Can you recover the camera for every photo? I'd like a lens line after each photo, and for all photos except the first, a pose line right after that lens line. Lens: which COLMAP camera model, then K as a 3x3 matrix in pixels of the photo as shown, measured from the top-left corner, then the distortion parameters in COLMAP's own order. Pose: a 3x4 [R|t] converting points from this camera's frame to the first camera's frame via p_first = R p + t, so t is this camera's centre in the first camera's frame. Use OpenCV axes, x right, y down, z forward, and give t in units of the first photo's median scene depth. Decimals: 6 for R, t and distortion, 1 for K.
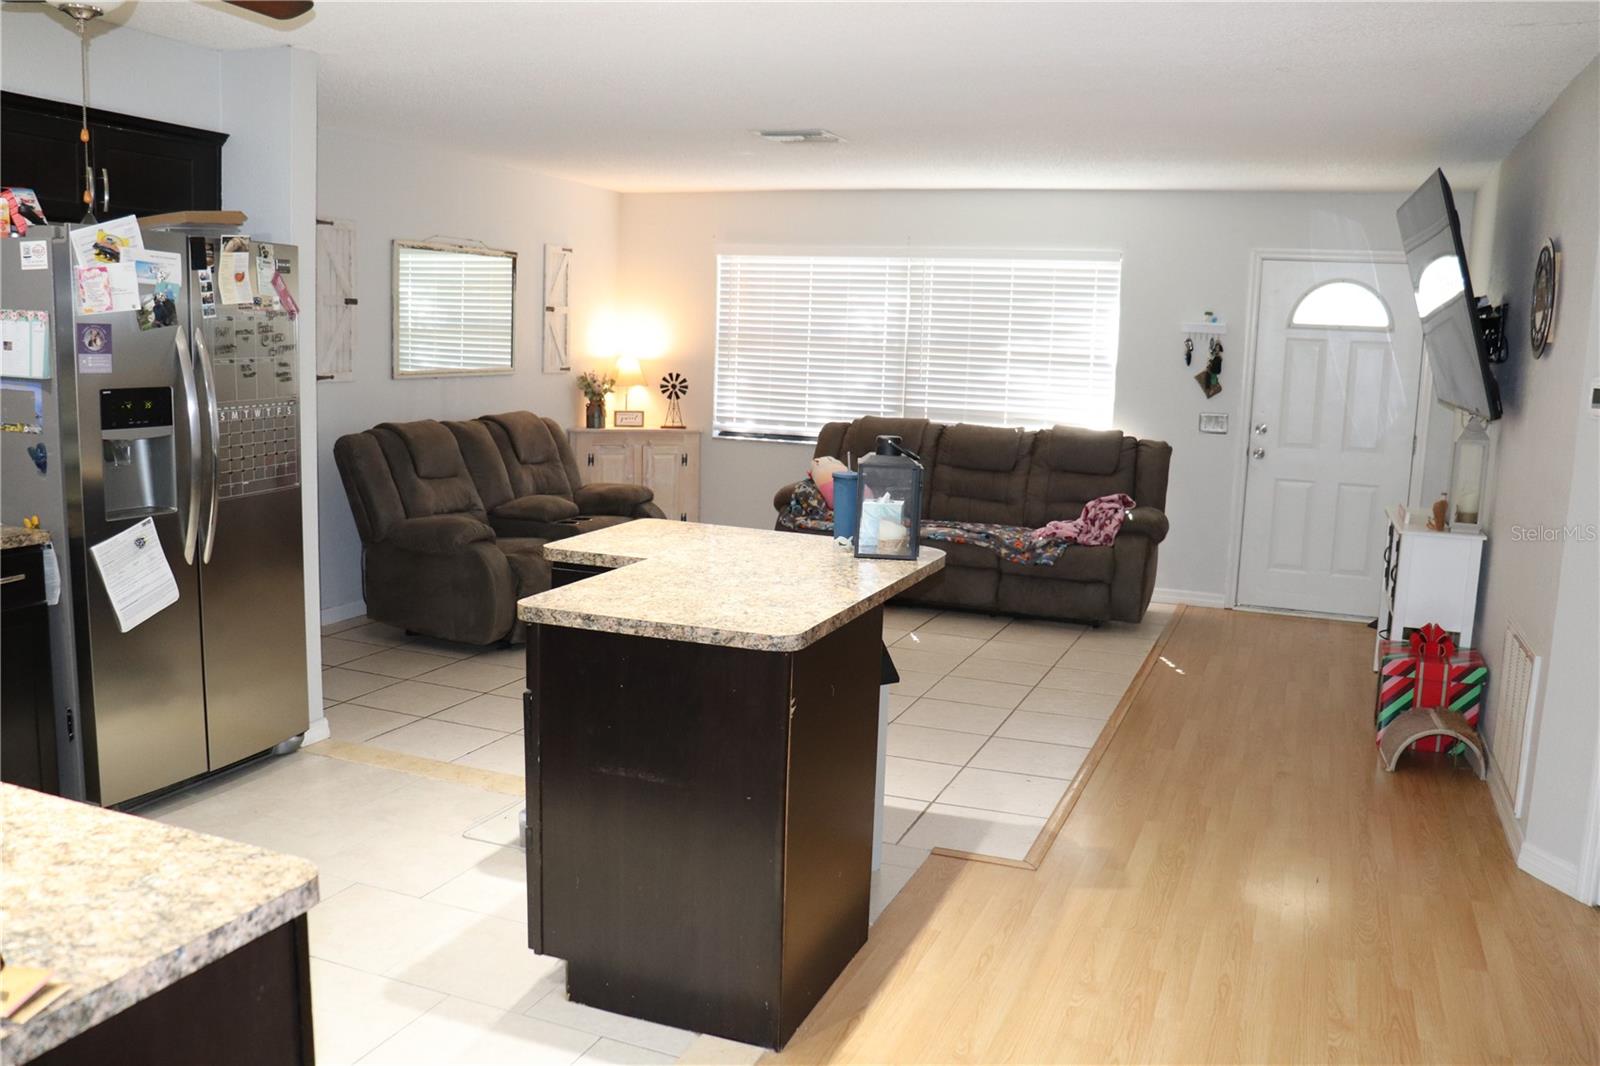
lens RADIAL K [[1320.9, 0, 800.0], [0, 1320.9, 533.0], [0, 0, 1]] dist [-0.165188, 0.147766]
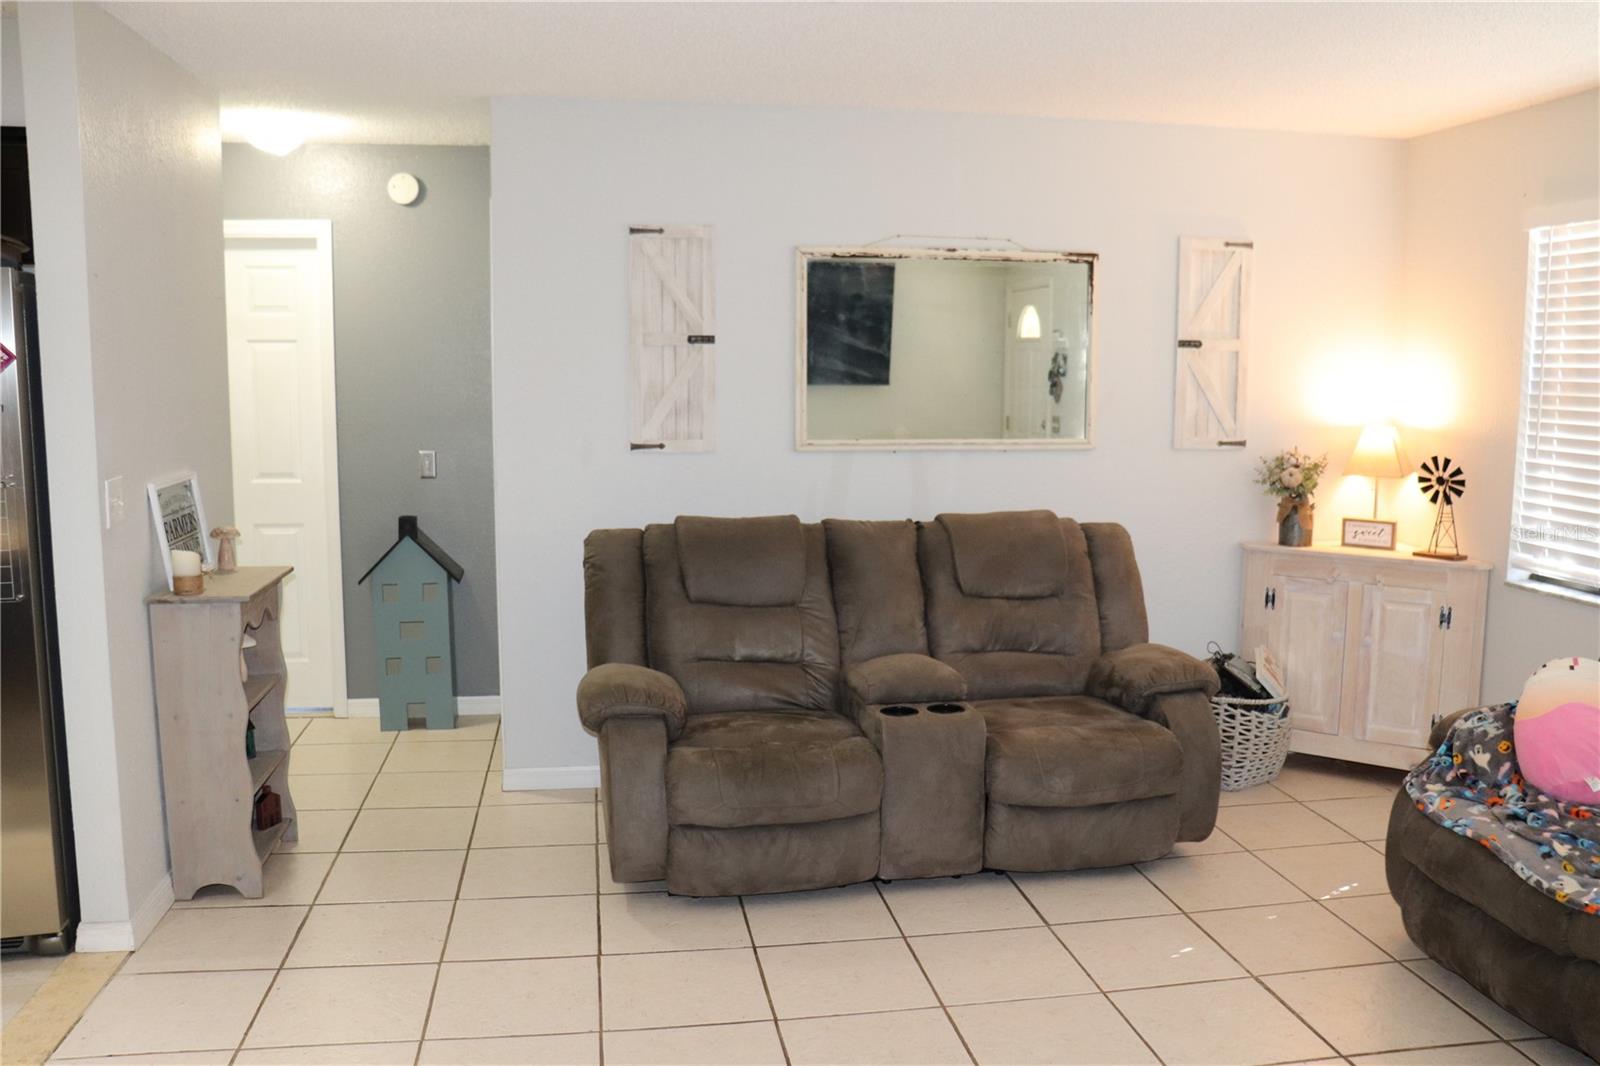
lens RADIAL K [[1320.9, 0, 800.0], [0, 1320.9, 533.0], [0, 0, 1]] dist [-0.165188, 0.147766]
pose [[0.510955, 0.077092, -0.856143, 0.241944], [-0.115856, 0.993059, 0.020277, -0.076707], [0.851764, 0.088829, 0.516340, 0.552013]]
